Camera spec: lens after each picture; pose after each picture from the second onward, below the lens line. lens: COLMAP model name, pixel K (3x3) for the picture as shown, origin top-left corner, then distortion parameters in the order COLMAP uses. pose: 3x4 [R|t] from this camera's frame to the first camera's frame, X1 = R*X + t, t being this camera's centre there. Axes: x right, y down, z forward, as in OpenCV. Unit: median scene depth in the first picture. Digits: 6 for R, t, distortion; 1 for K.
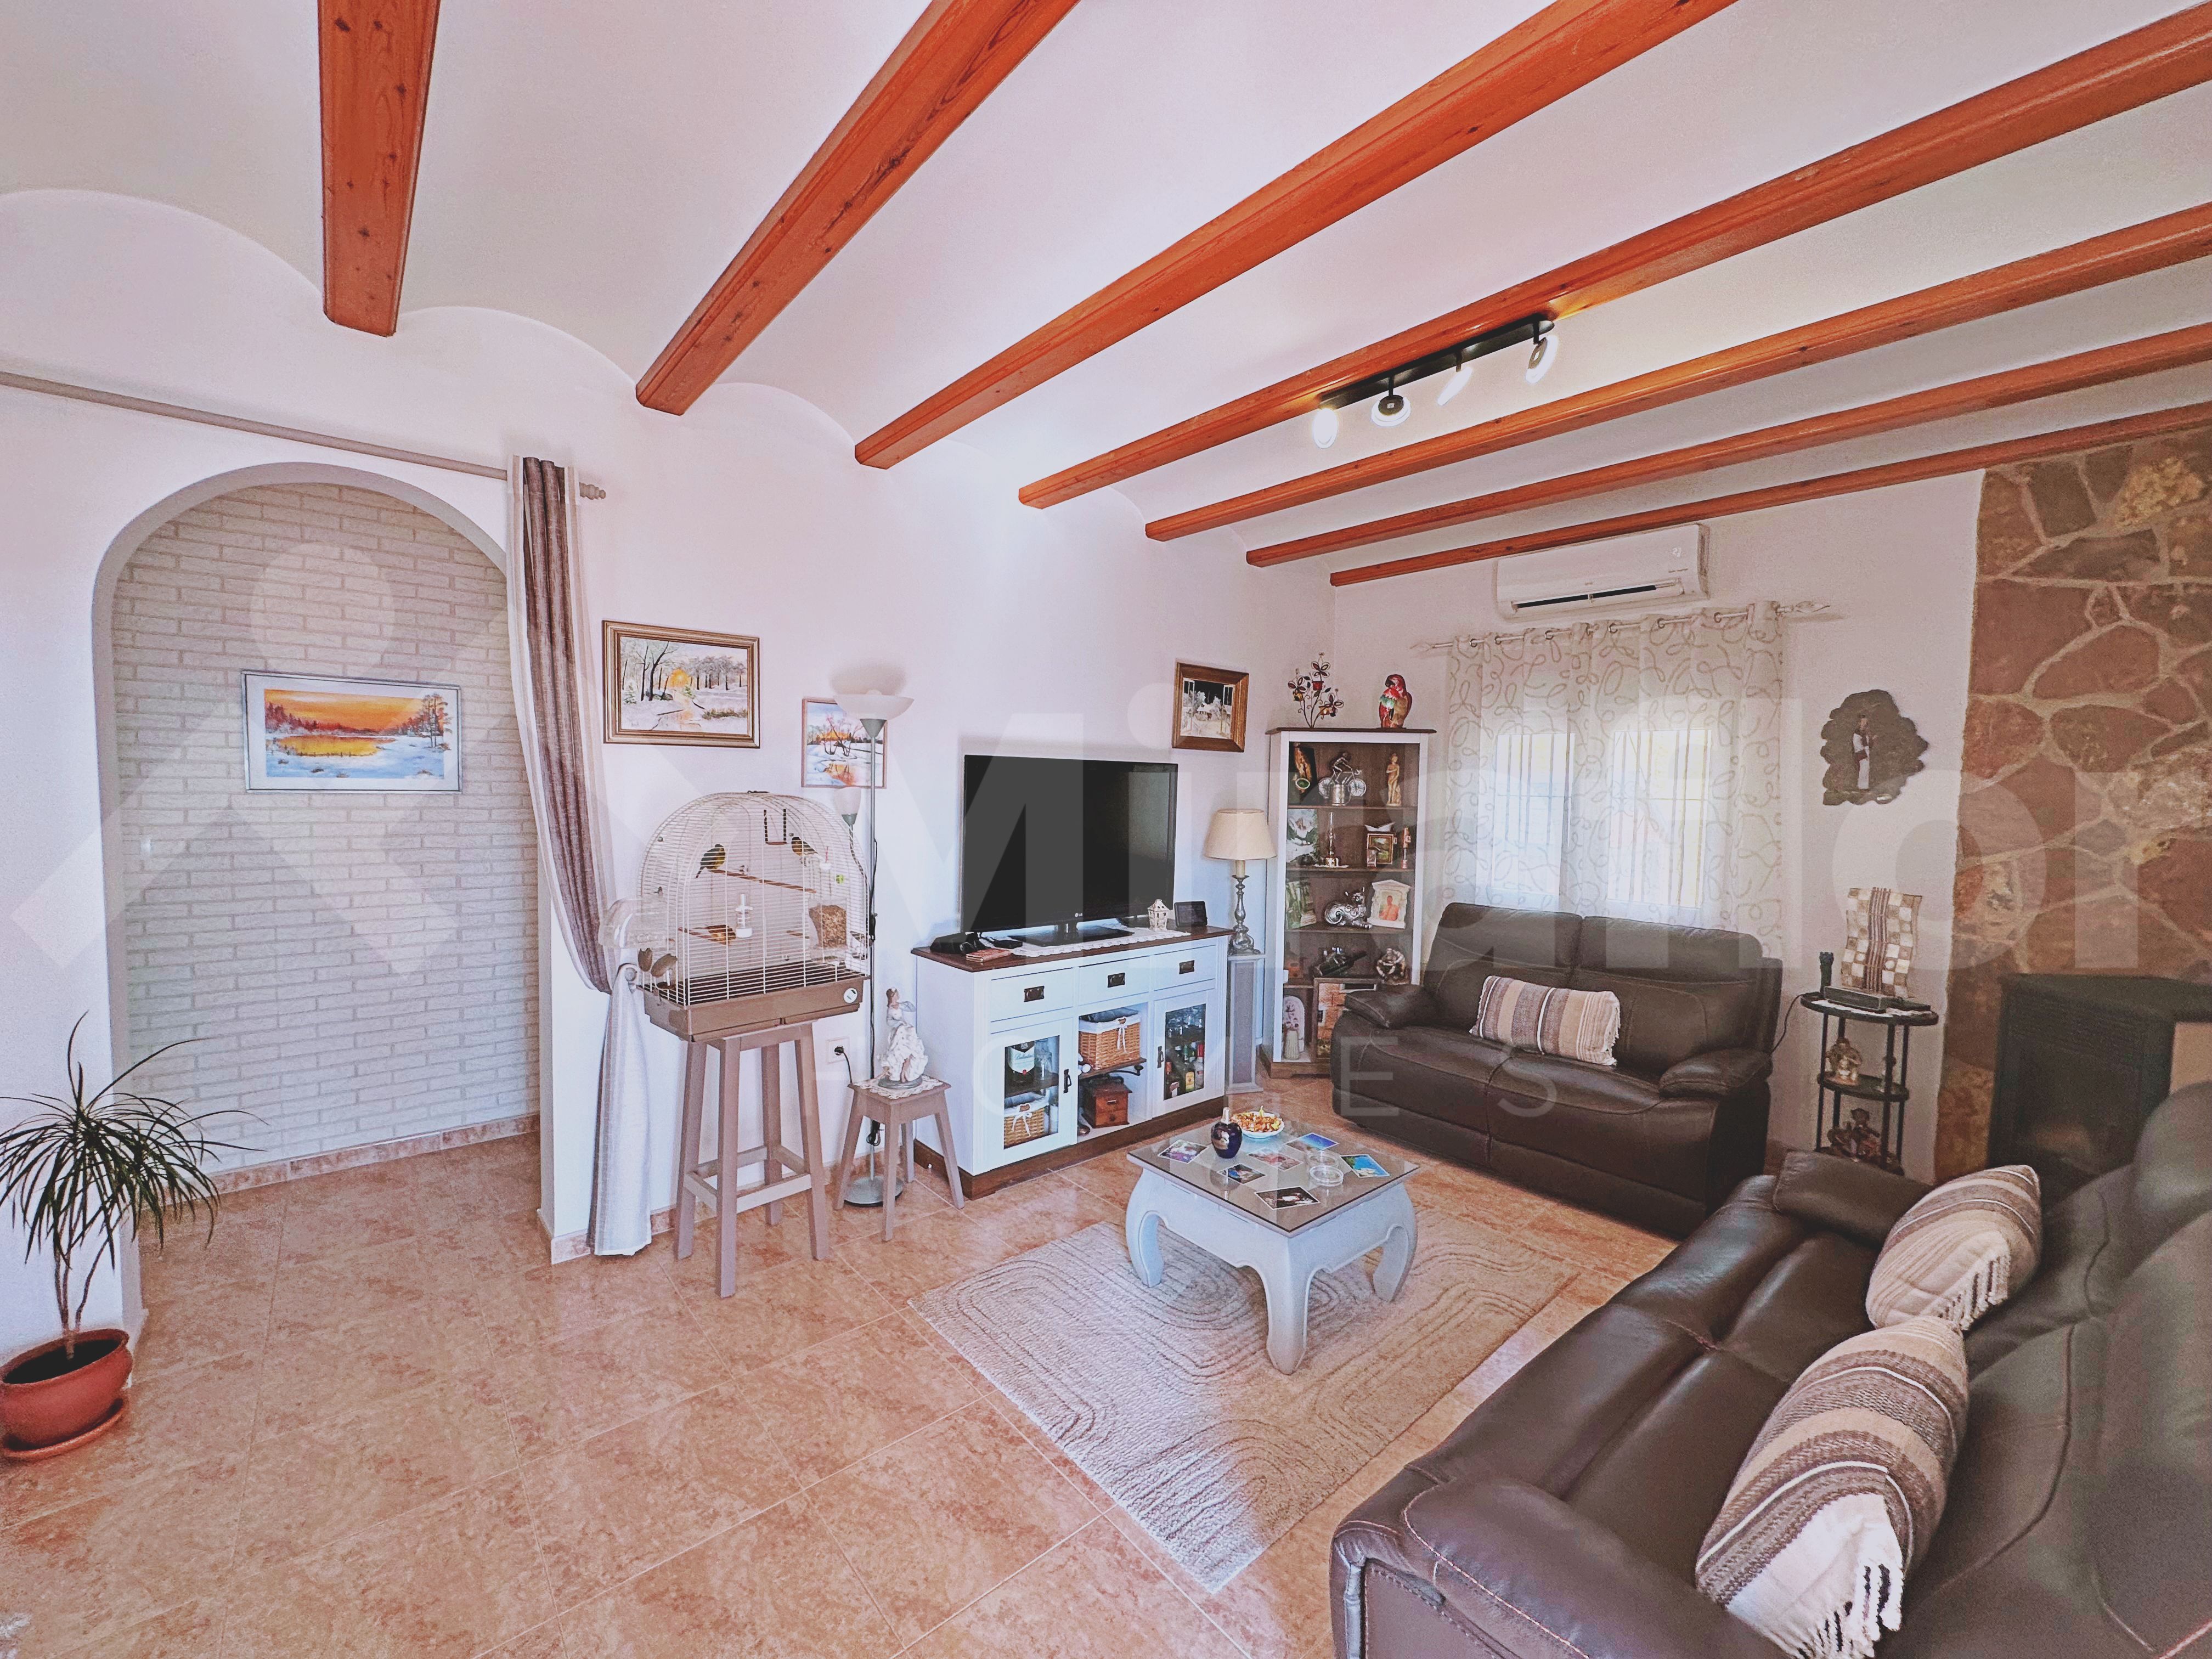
lens RADIAL K [[889.6, 0, 1103.8], [0, 889.6, 828.4], [0, 0, 1]] dist [-0.003784, 0.001362]
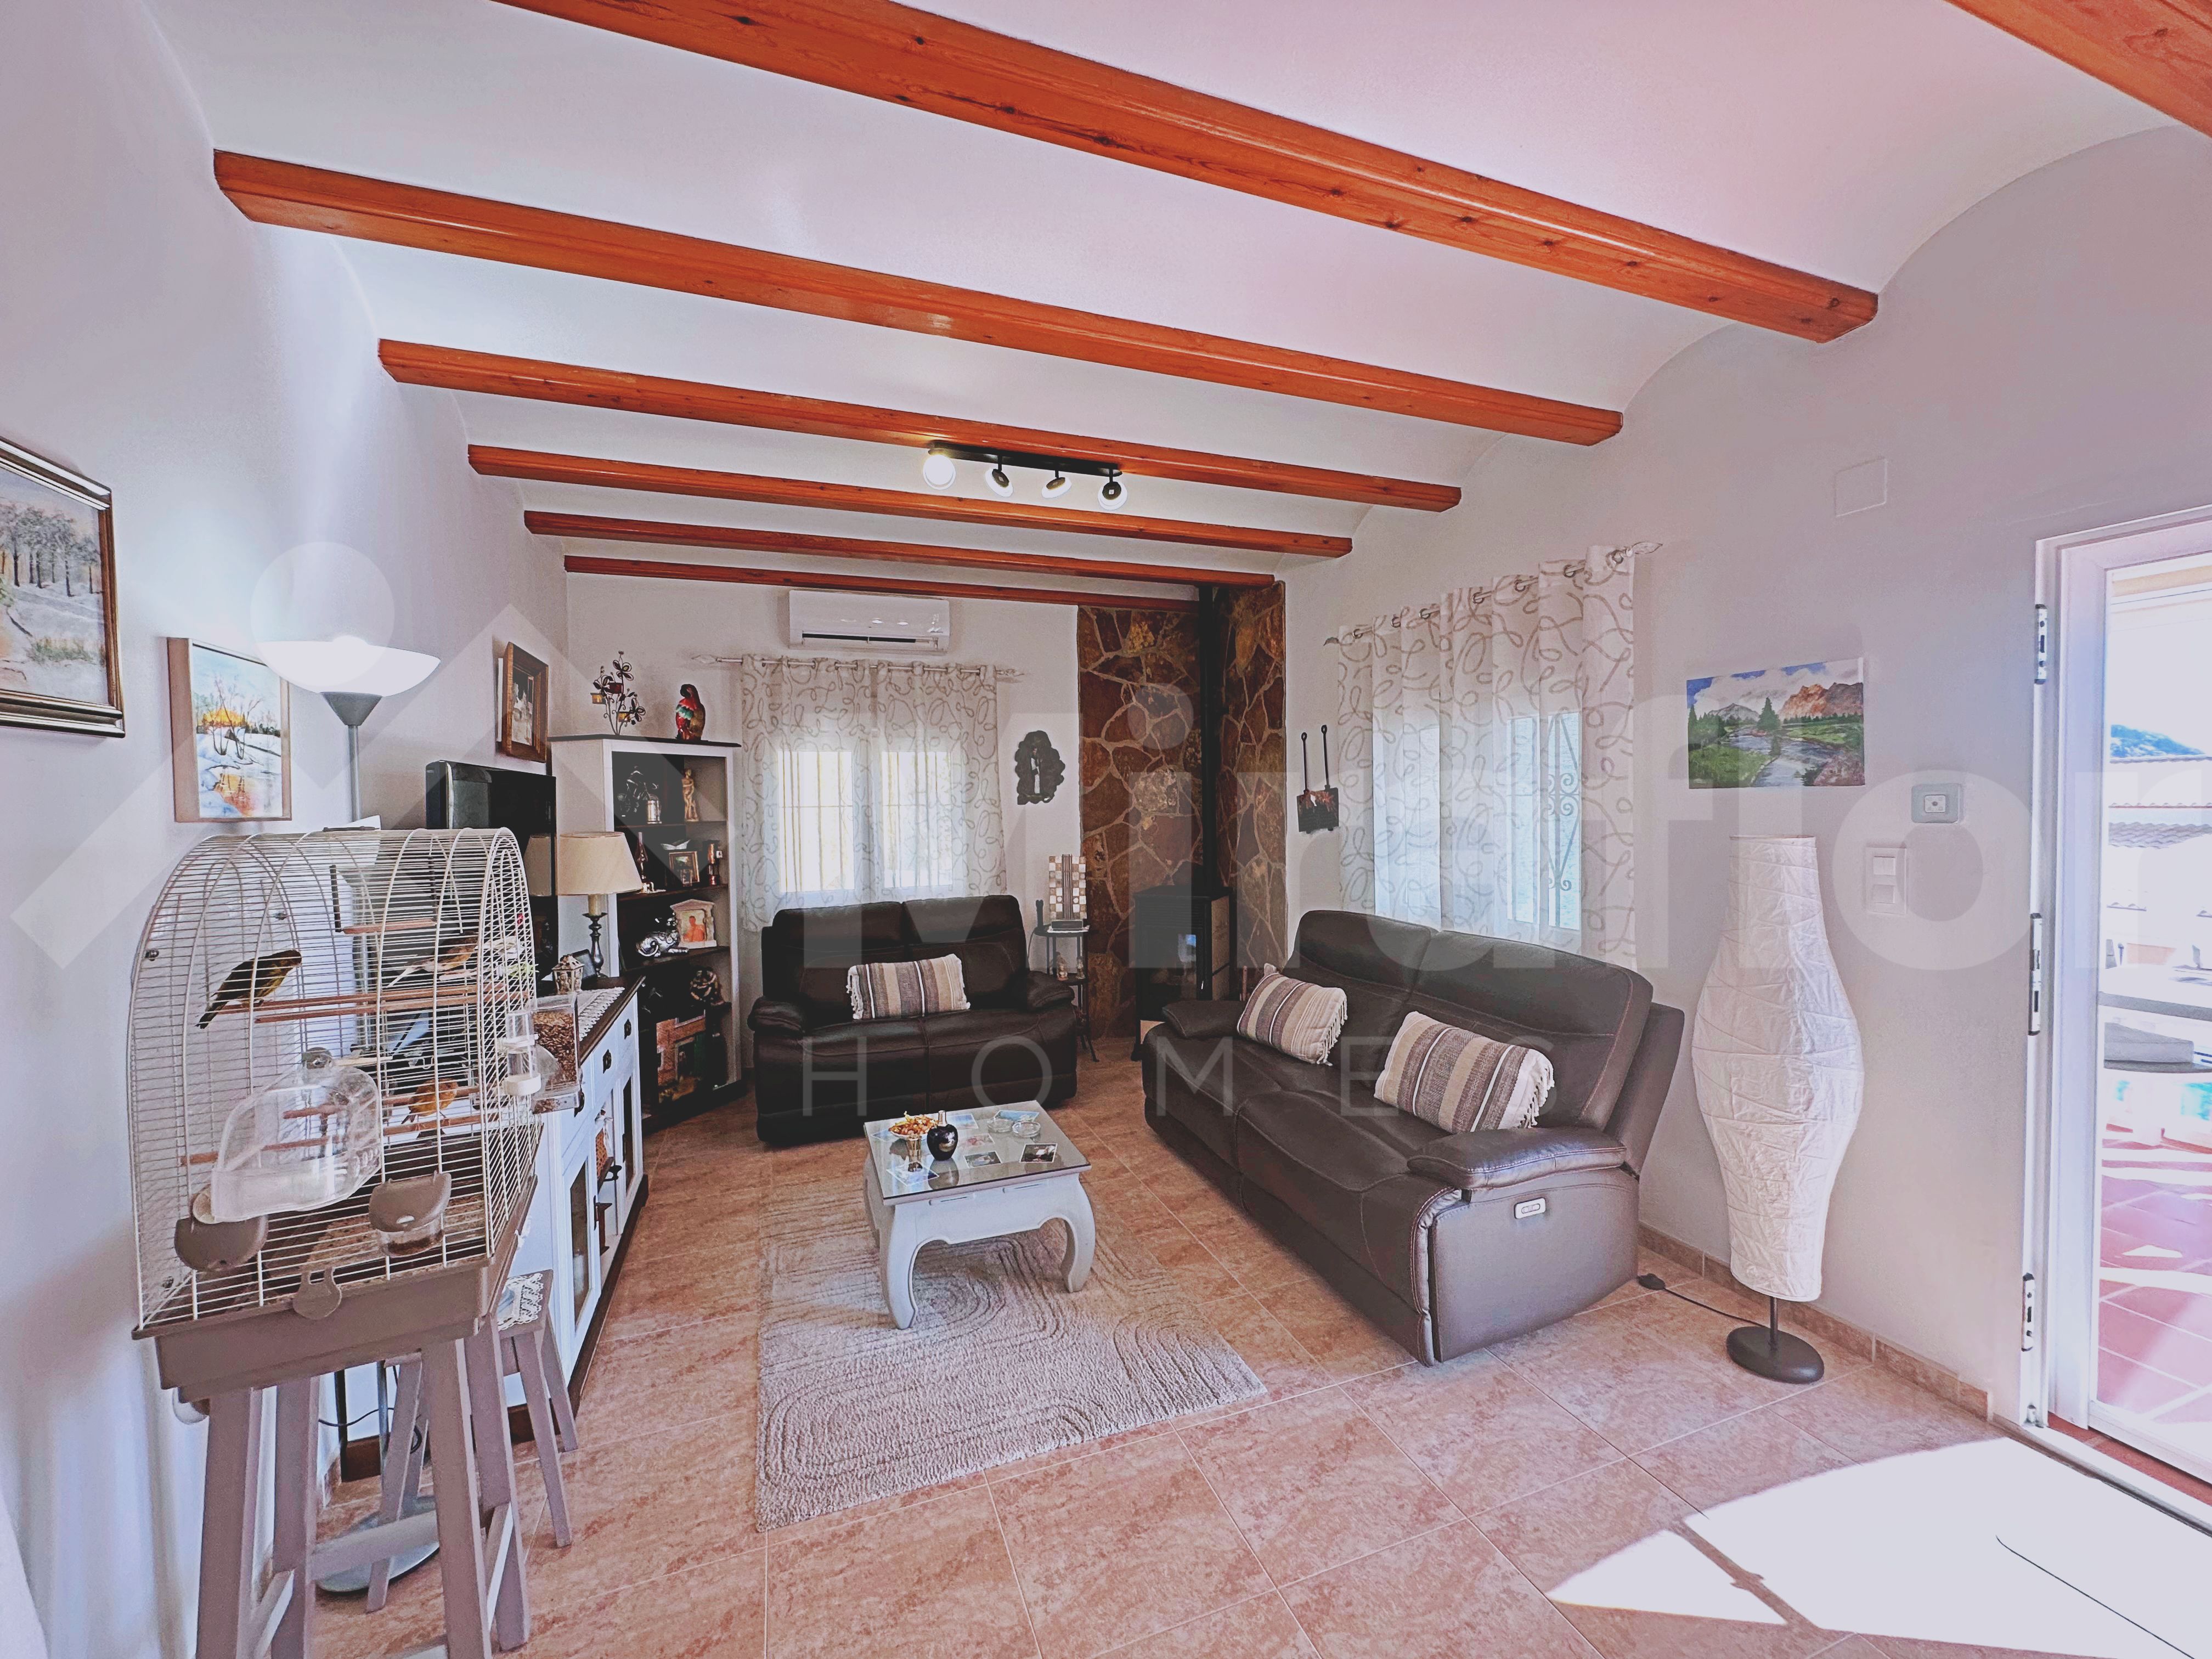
lens RADIAL K [[889.6, 0, 1103.8], [0, 889.6, 828.4], [0, 0, 1]] dist [-0.003784, 0.001362]
pose [[0.341559, -0.051982, 0.938422, -0.566599], [0.069233, 0.997148, 0.030036, -0.021518], [-0.937307, 0.054711, 0.344183, 0.346826]]
